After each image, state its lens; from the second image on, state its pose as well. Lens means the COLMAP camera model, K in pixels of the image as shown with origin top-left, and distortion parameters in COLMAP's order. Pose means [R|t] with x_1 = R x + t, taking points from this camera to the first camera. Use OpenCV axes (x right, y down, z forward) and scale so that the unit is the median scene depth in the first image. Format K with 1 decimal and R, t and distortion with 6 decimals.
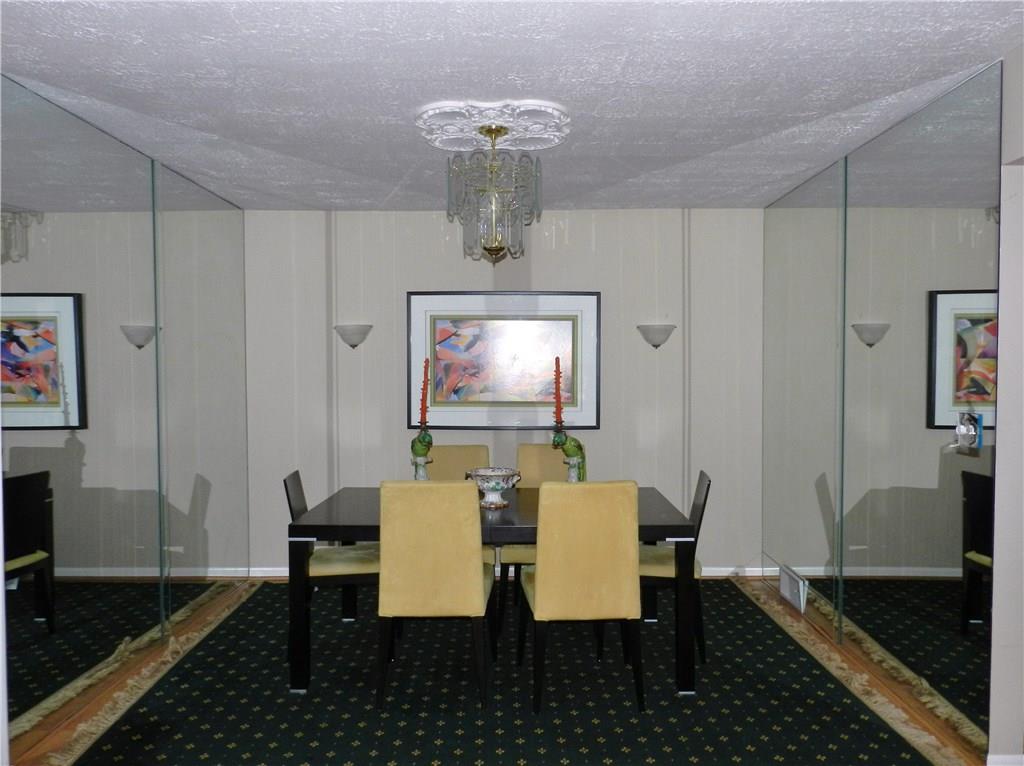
lens RADIAL K [[846.3, 0, 512.0], [0, 846.3, 383.0], [0, 0, 1]] dist [-0.039410, 0.002038]
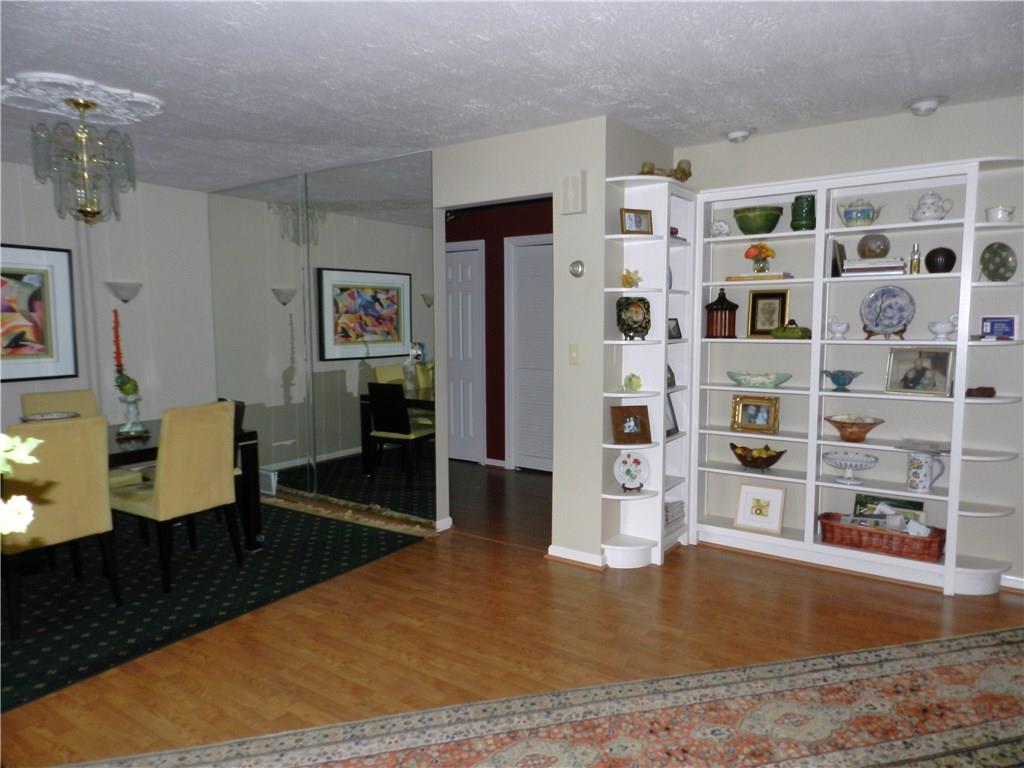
lens RADIAL K [[677.6, 0, 512.0], [0, 677.6, 384.0], [0, 0, 1]] dist [0.000560, -0.001691]
pose [[0.569340, -0.078575, 0.818339, -0.468966], [0.016294, 0.996305, 0.084327, 0.000375], [-0.821941, -0.034677, 0.568516, 0.017974]]
